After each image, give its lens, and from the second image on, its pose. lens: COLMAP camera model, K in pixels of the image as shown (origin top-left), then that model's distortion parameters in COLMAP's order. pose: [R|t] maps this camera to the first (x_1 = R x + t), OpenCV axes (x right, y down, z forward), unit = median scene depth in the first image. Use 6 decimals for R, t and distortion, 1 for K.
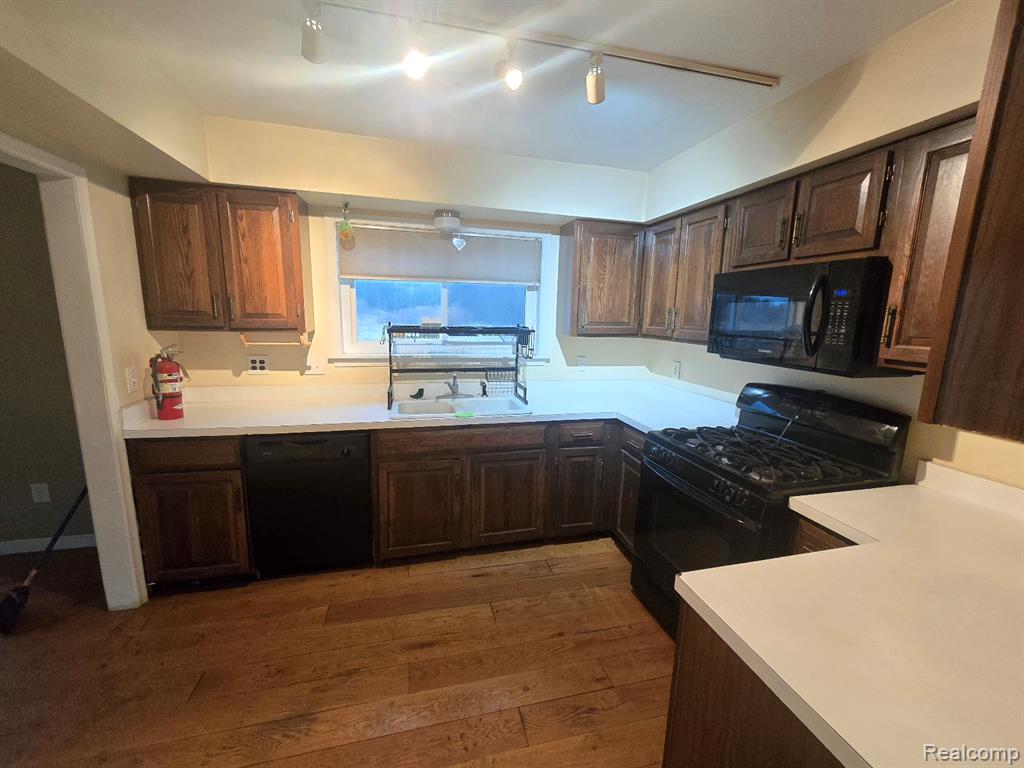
lens RADIAL K [[415.3, 0, 519.1], [0, 415.3, 382.1], [0, 0, 1]] dist [0.003005, -0.000357]
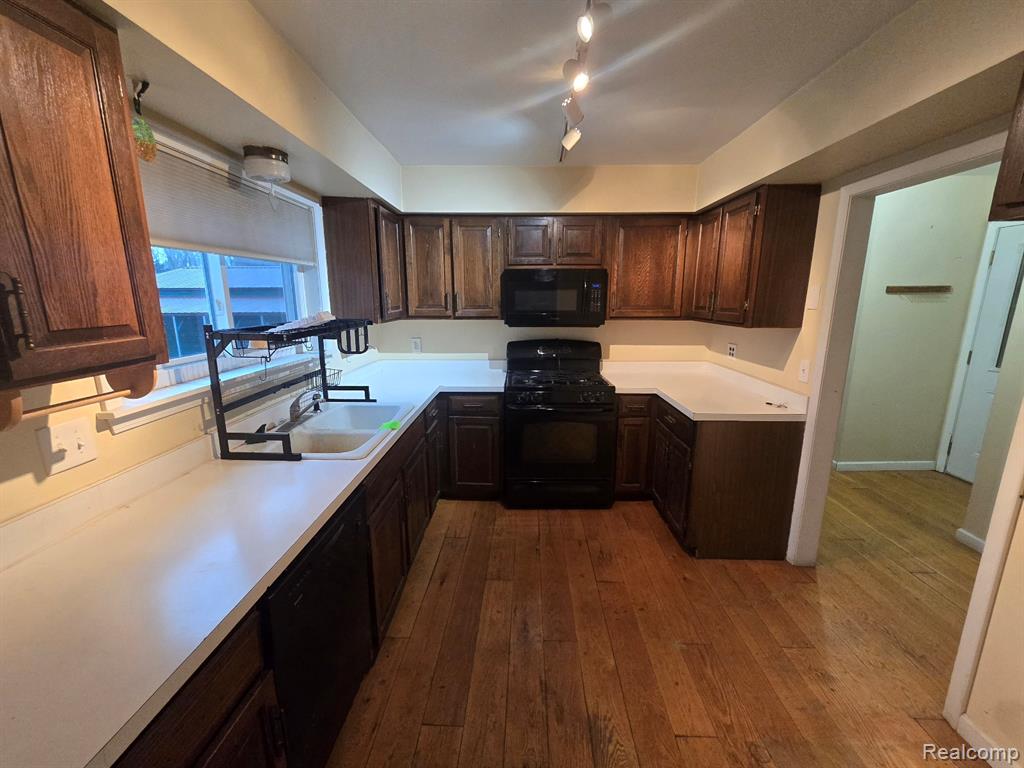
lens RADIAL K [[415.3, 0, 519.1], [0, 415.3, 382.1], [0, 0, 1]] dist [0.003005, -0.000357]
pose [[0.280249, -0.218896, 0.934636, -0.881388], [0.164353, 0.970218, 0.177949, -0.121142], [-0.945753, 0.103740, 0.307879, 0.525809]]
